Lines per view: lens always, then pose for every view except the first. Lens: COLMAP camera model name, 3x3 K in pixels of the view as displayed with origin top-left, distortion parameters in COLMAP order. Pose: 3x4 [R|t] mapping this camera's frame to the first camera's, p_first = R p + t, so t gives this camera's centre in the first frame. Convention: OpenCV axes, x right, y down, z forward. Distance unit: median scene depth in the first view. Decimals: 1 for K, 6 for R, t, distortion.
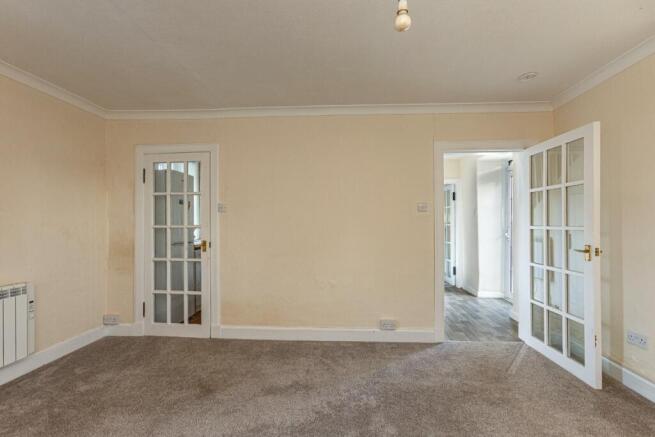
lens RADIAL K [[291.1, 0, 324.3], [0, 291.1, 228.0], [0, 0, 1]] dist [-0.014724, 0.005475]
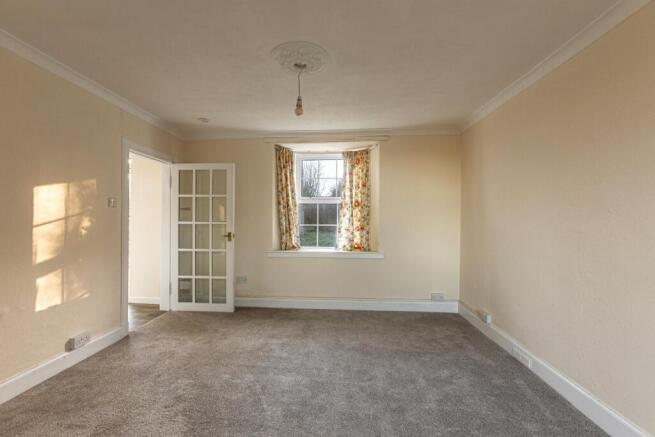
lens RADIAL K [[291.1, 0, 325.9], [0, 291.1, 218.8], [0, 0, 1]] dist [-0.014724, 0.005475]
pose [[-0.017209, 0.011049, 0.999791, -0.771257], [-0.000966, 0.999938, -0.011067, -0.005252], [-0.999851, -0.001156, -0.017197, 0.395149]]
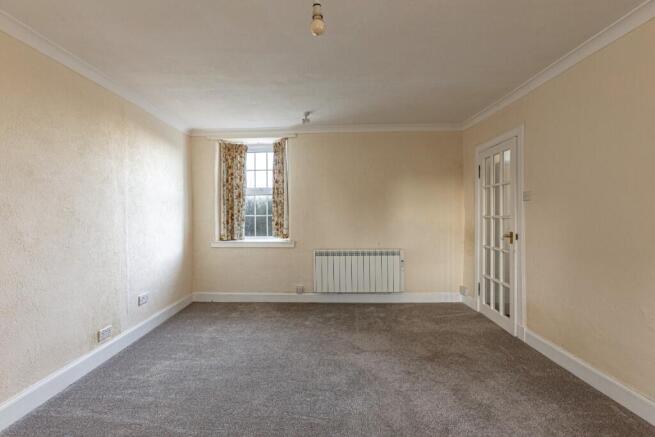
lens RADIAL K [[291.1, 0, 327.8], [0, 291.1, 218.4], [0, 0, 1]] dist [-0.014724, 0.005475]
pose [[0.051817, 0.011040, -0.998596, 0.634306], [0.000537, 0.999938, 0.011083, -0.013334], [0.998656, -0.001111, 0.051808, 0.452275]]
